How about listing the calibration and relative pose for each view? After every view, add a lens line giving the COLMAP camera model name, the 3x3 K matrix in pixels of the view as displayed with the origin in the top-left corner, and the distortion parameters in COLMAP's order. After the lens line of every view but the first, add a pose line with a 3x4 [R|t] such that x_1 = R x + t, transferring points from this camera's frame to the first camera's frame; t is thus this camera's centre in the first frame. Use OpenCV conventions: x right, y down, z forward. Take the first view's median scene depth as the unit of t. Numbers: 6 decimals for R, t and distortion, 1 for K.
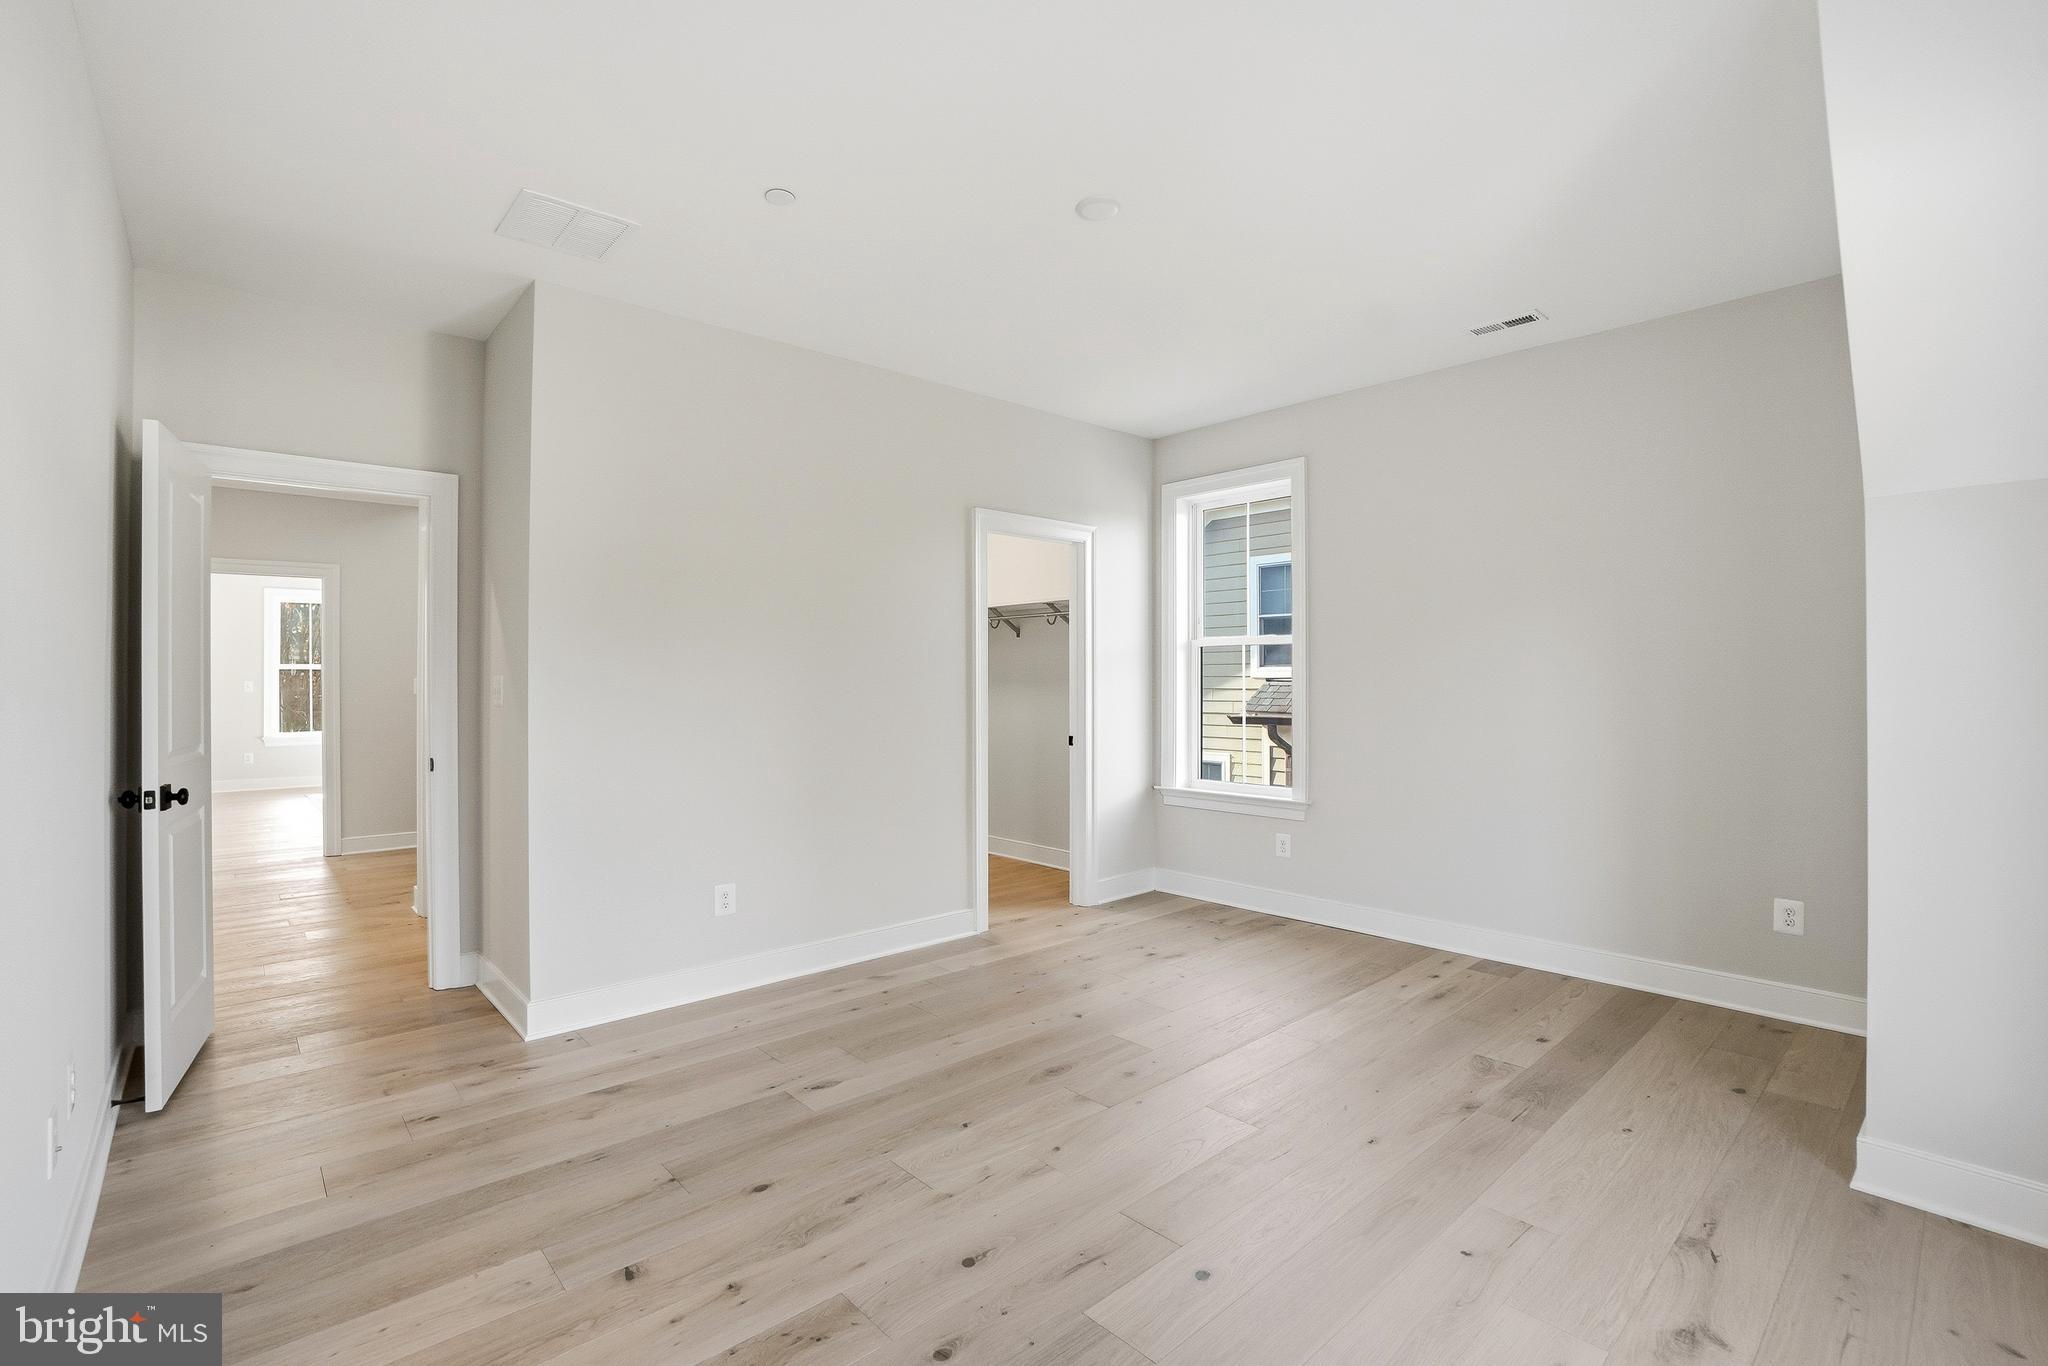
lens RADIAL K [[912.3, 0, 1015.7], [0, 912.3, 683.8], [0, 0, 1]] dist [-0.018823, 0.001929]
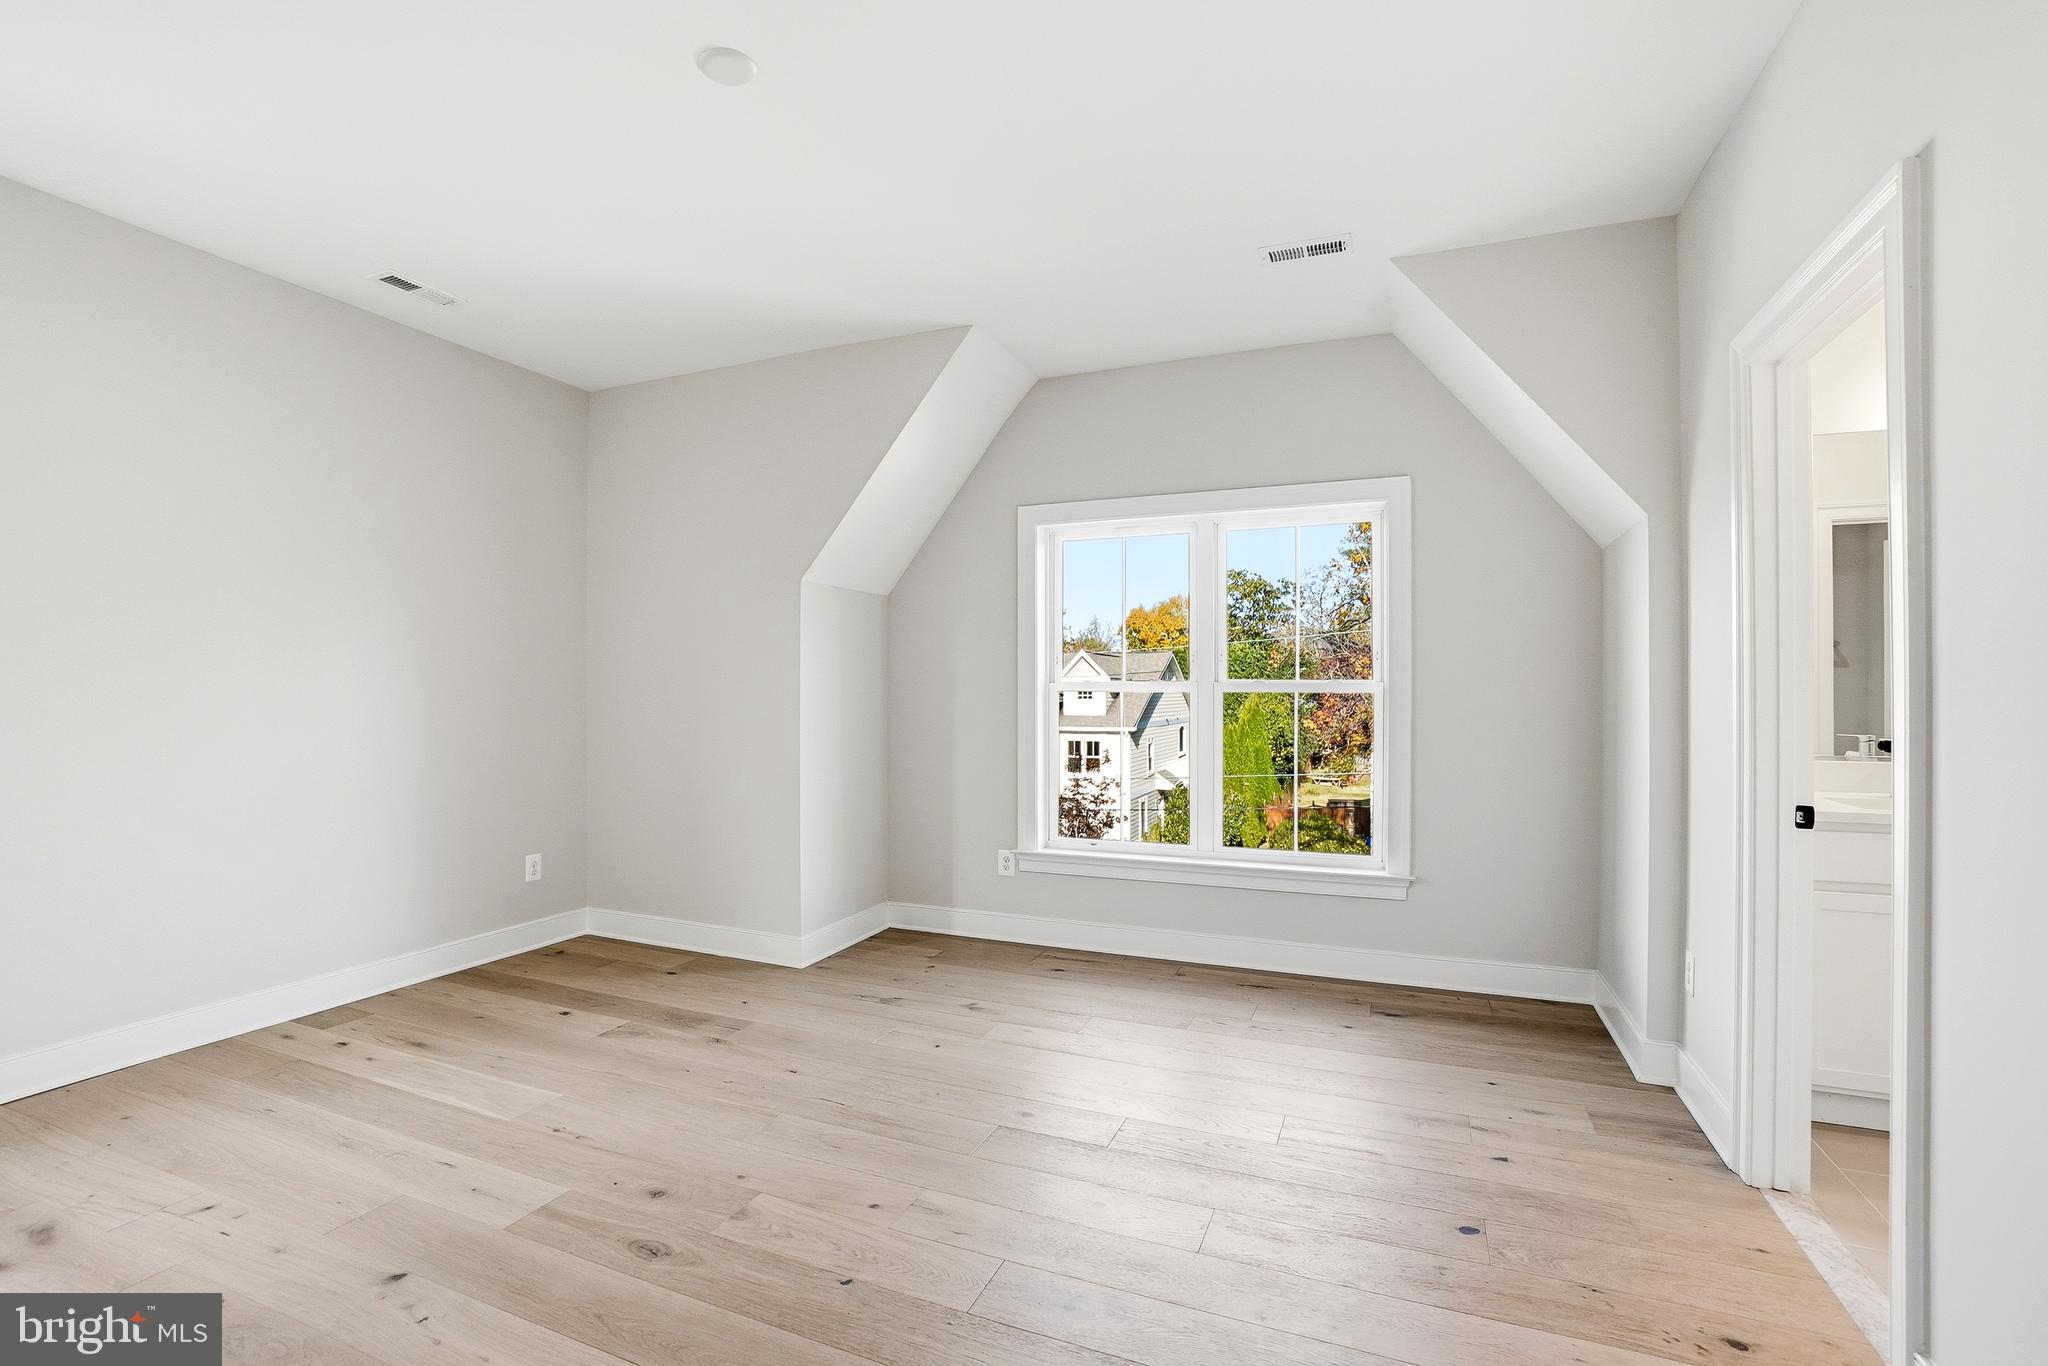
lens RADIAL K [[912.3, 0, 1016.0], [0, 912.3, 685.8], [0, 0, 1]] dist [-0.018823, 0.001929]
pose [[-0.393981, -0.002688, 0.919115, -0.607249], [-0.006932, 0.999976, -0.000048, -0.006271], [-0.919092, -0.006390, -0.393990, 0.883612]]
